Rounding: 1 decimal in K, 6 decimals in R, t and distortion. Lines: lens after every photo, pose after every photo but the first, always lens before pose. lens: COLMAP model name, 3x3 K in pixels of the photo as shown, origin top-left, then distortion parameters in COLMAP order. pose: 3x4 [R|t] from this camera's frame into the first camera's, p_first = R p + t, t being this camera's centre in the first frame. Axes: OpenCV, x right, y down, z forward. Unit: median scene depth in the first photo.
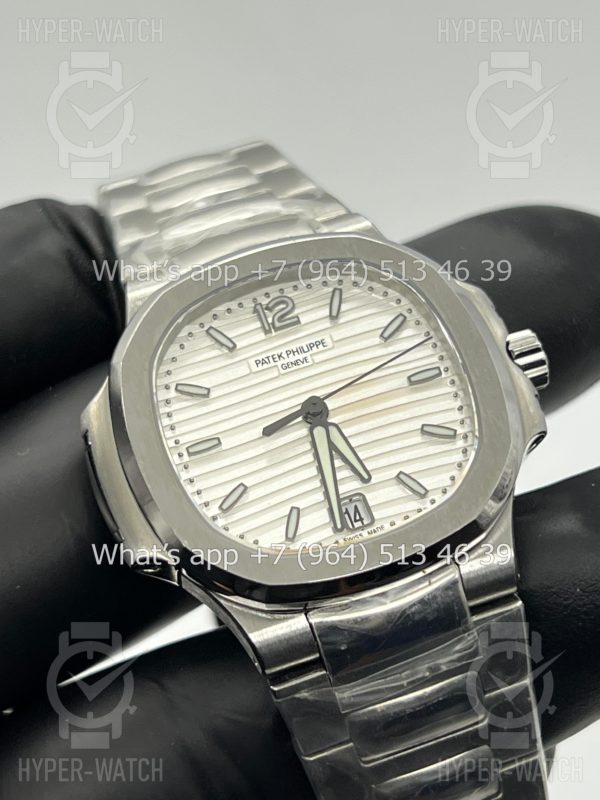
lens RADIAL K [[1829.5, 0, 300.0], [0, 1829.5, 400.0], [0, 0, 1]] dist [0.235262, 0.105062]
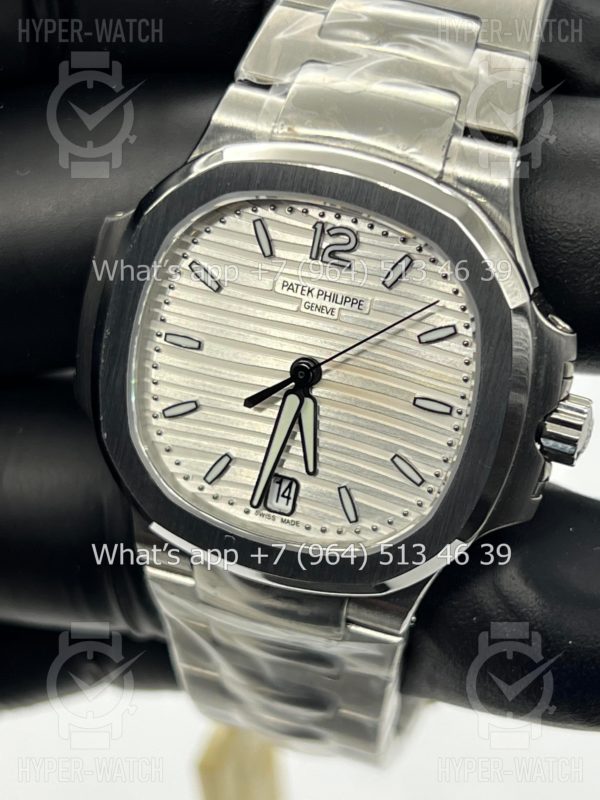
lens RADIAL K [[1829.5, 0, 300.0], [0, 1829.5, 400.0], [0, 0, 1]] dist [0.235262, 0.105062]
pose [[0.820524, 0.556434, -0.130848, 0.128528], [-0.329937, 0.647963, 0.686502, -0.590297], [0.466778, -0.520120, 0.715258, 0.353483]]
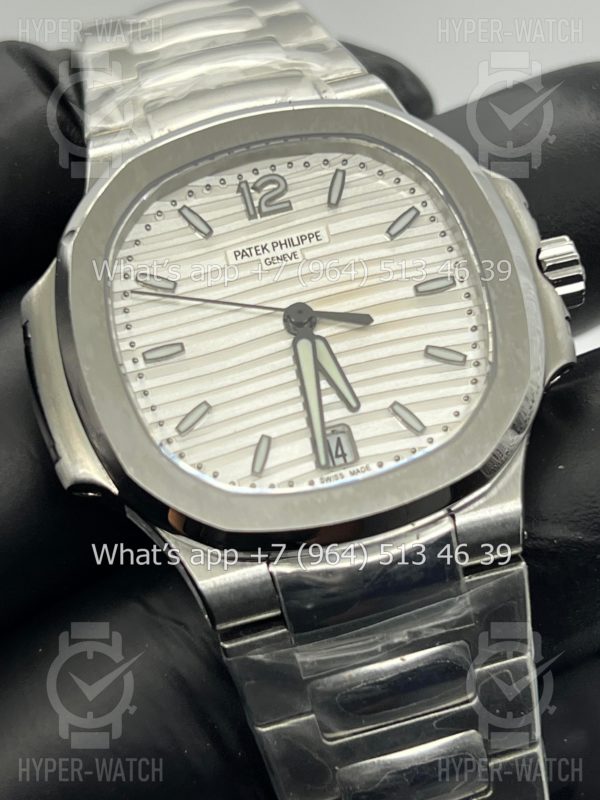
lens RADIAL K [[1829.5, 0, 300.0], [0, 1829.5, 400.0], [0, 0, 1]] dist [0.235262, 0.105062]
pose [[0.996888, 0.077116, -0.016349, 0.024526], [-0.074764, 0.990659, 0.114043, -0.052394], [0.024991, -0.112465, 0.993341, 0.164157]]
